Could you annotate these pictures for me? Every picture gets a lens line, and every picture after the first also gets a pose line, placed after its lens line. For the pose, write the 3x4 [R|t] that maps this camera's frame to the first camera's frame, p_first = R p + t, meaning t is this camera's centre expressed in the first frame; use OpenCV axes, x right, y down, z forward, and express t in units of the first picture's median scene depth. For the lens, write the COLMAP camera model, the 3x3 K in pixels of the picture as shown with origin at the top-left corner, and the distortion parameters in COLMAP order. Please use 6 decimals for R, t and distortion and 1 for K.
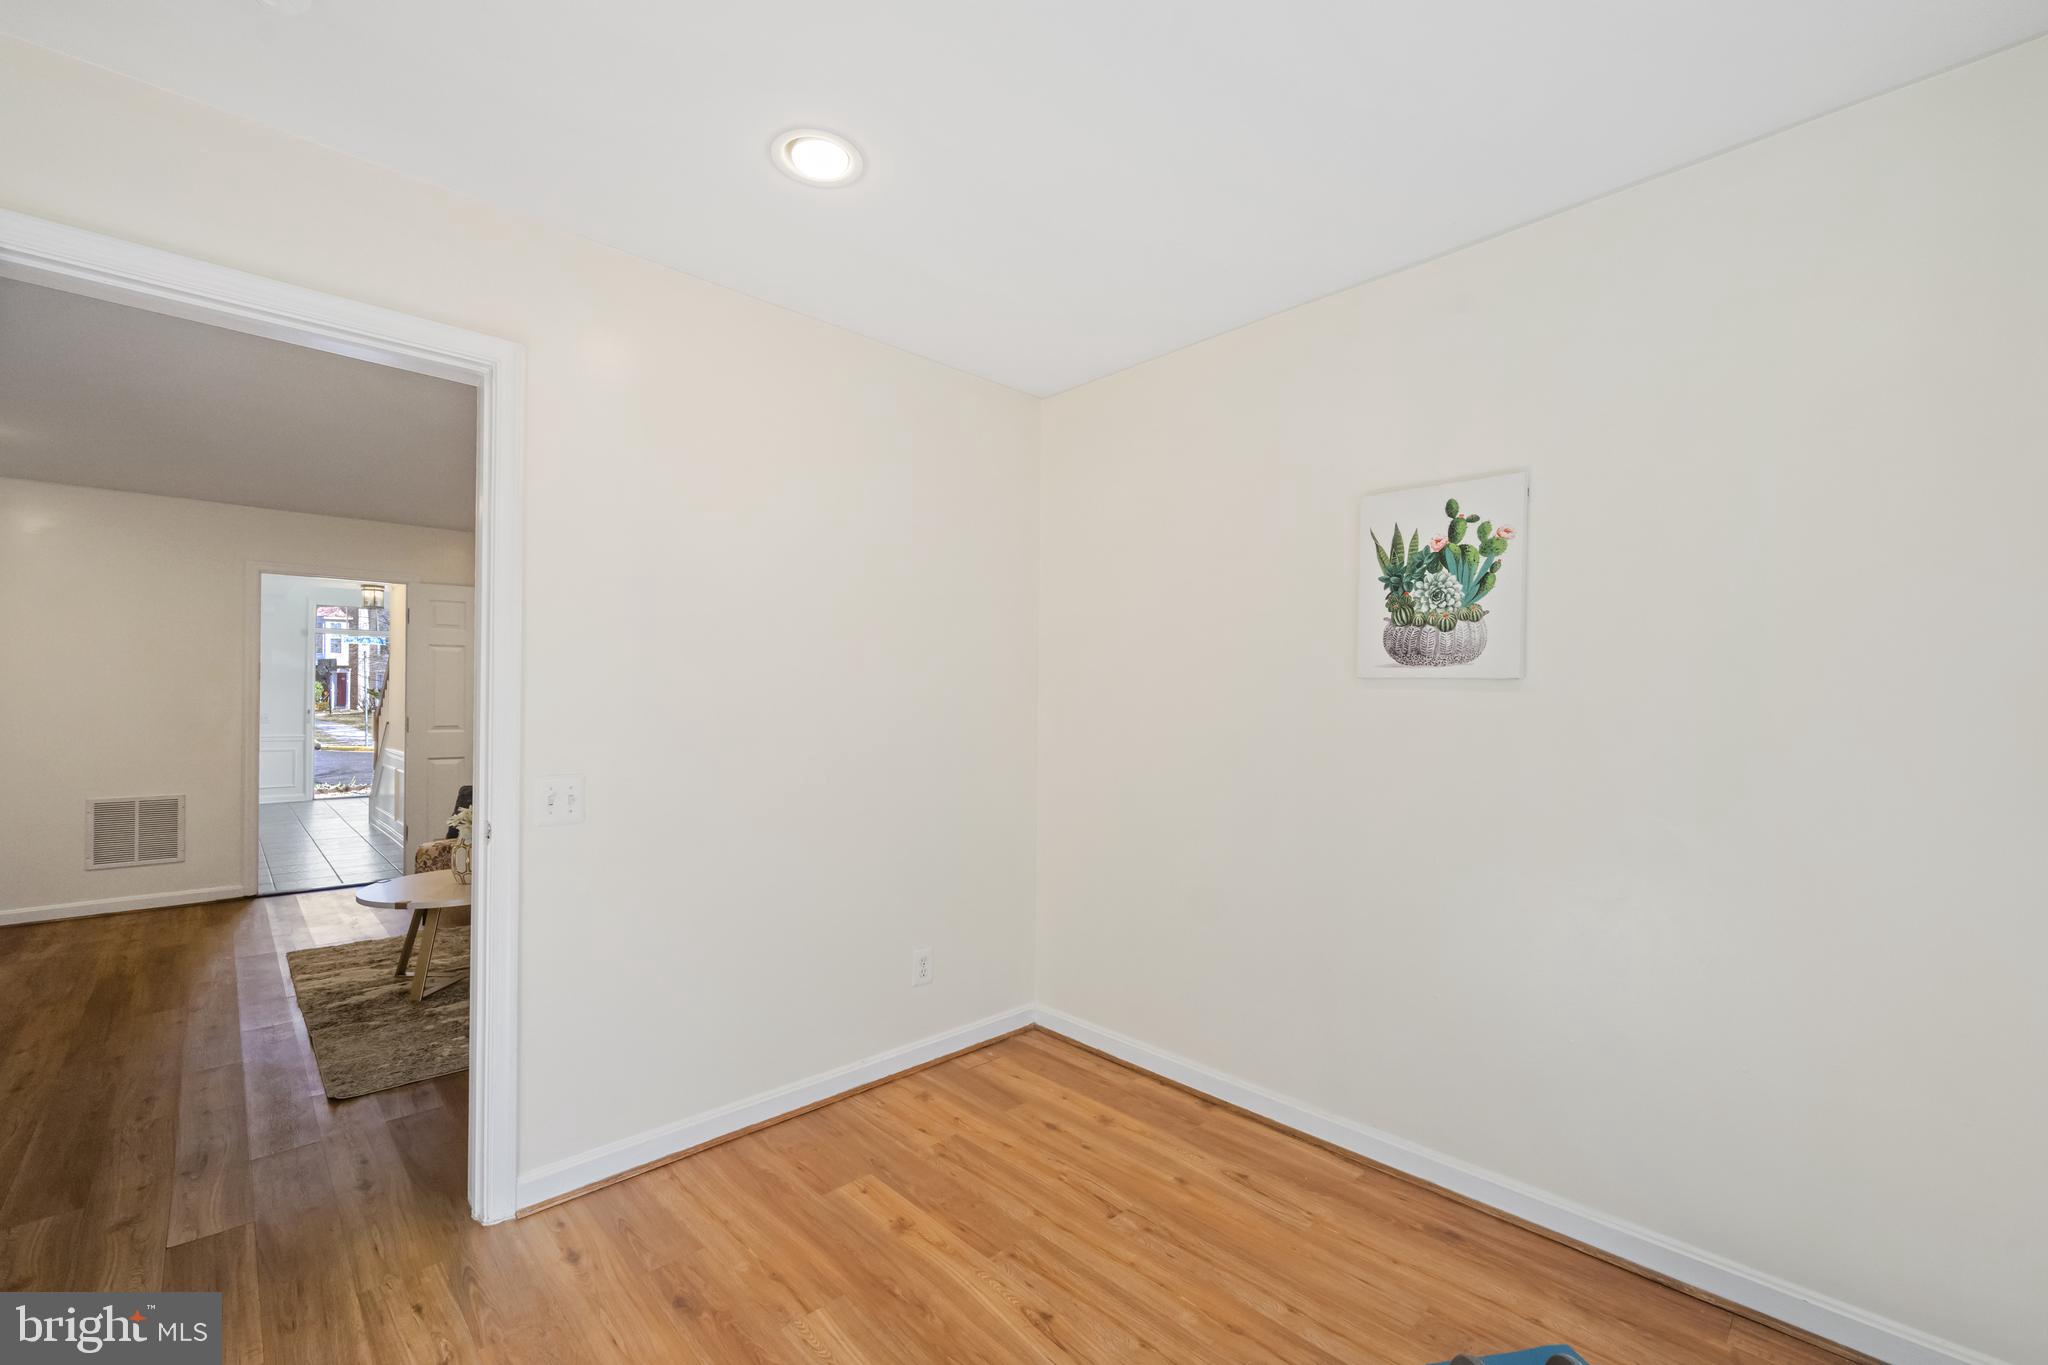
lens RADIAL K [[875.1, 0, 1034.1], [0, 875.1, 679.1], [0, 0, 1]] dist [-0.004825, -0.000781]
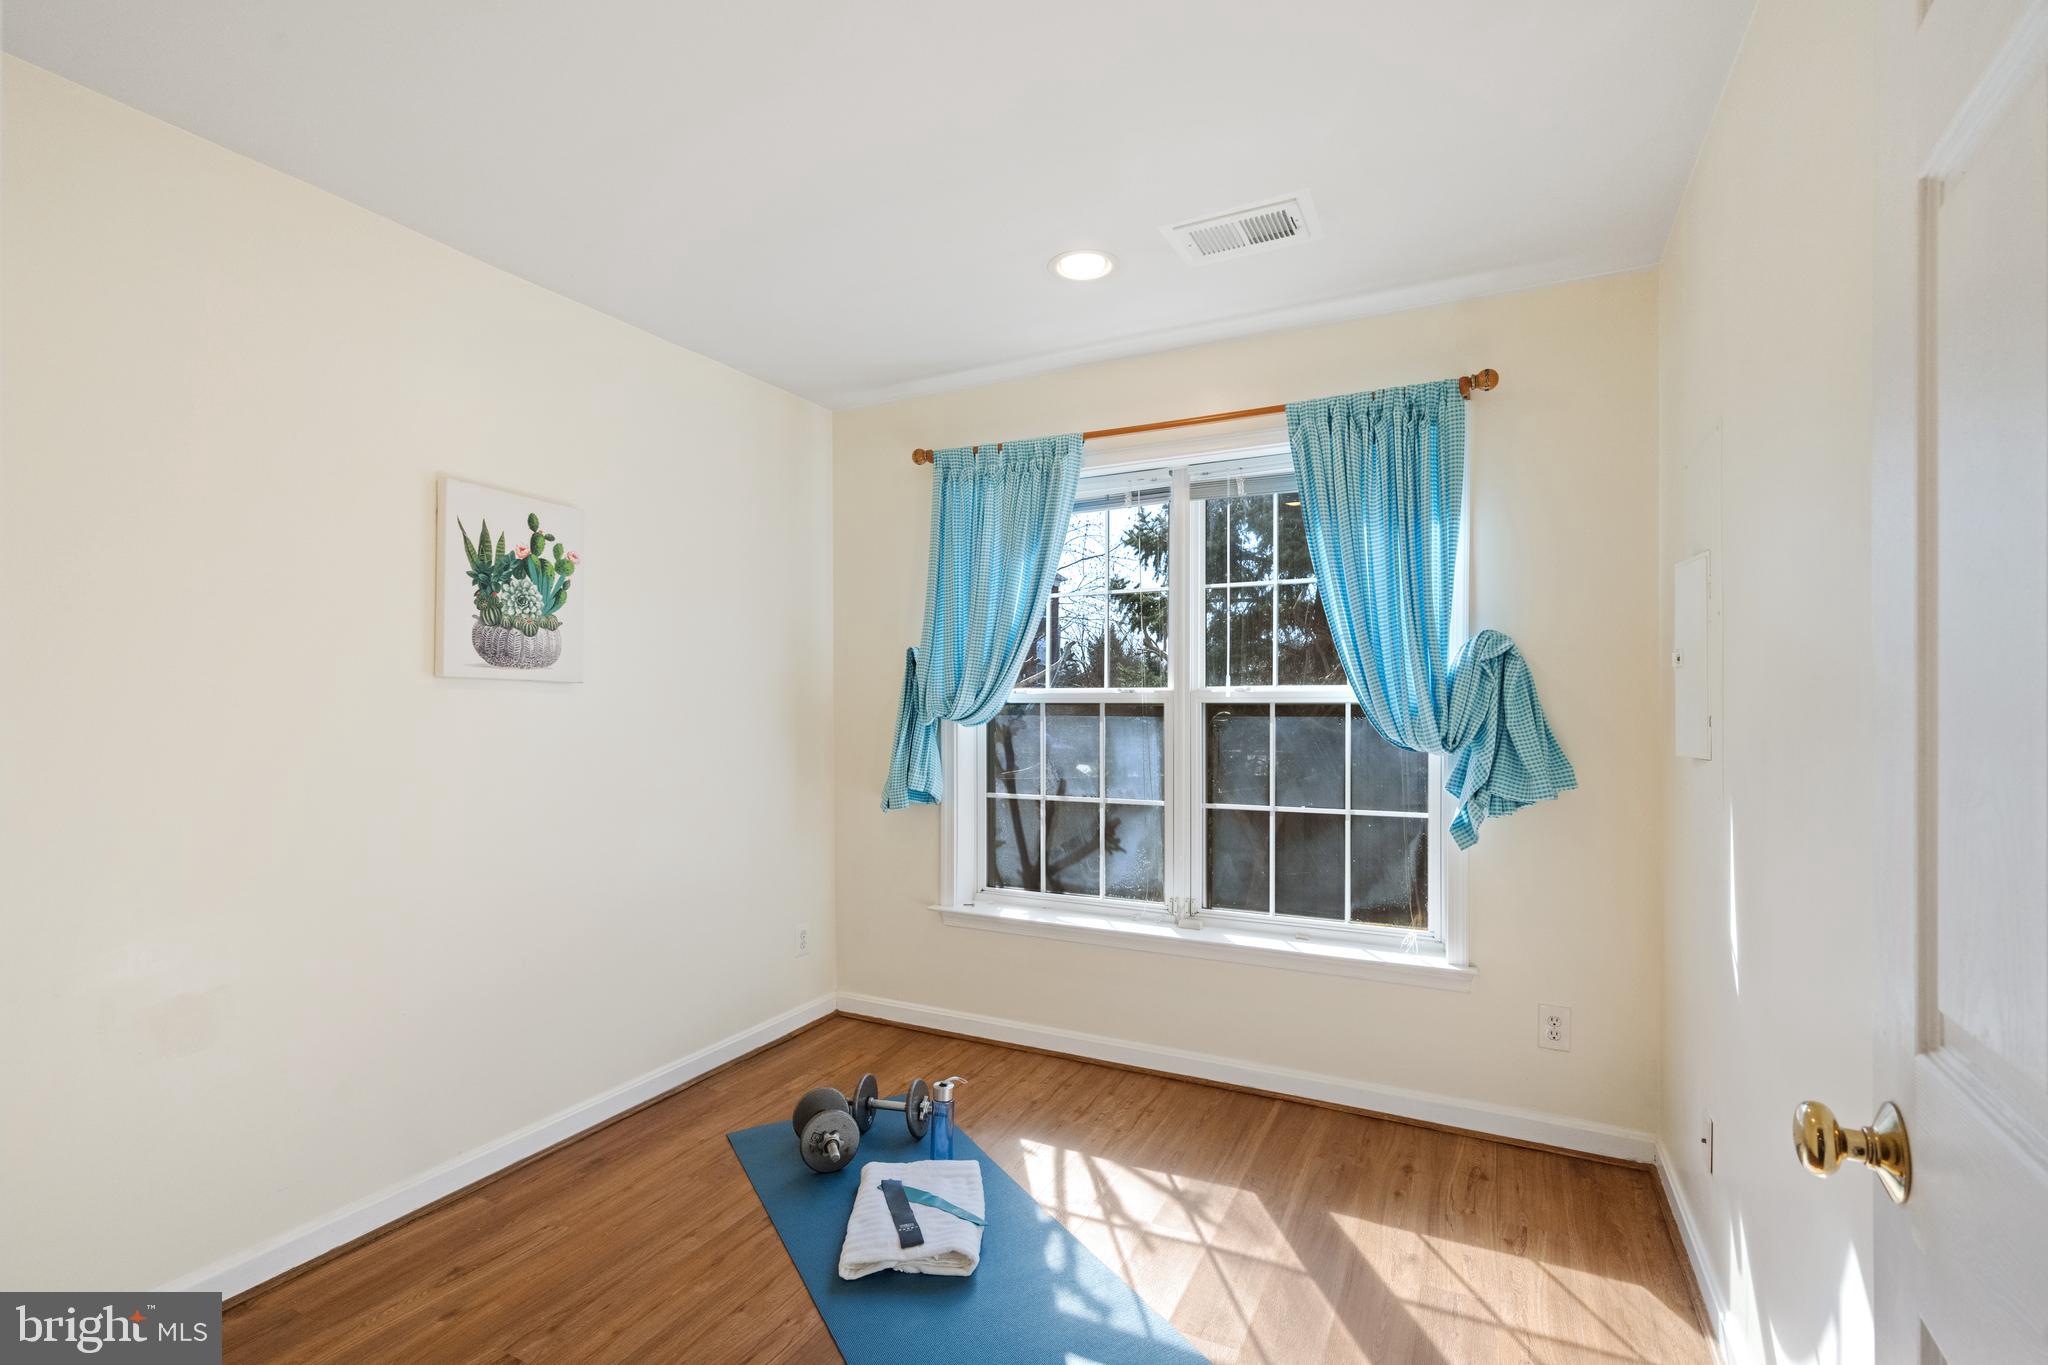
lens RADIAL K [[923.2, 0, 1031.2], [0, 923.2, 690.4], [0, 0, 1]] dist [0.003123, 0.000238]
pose [[-0.347419, 0.010816, 0.937648, -0.795727], [-0.019444, 0.999635, -0.018735, 0.020723], [-0.937508, -0.024740, -0.347082, 0.812862]]
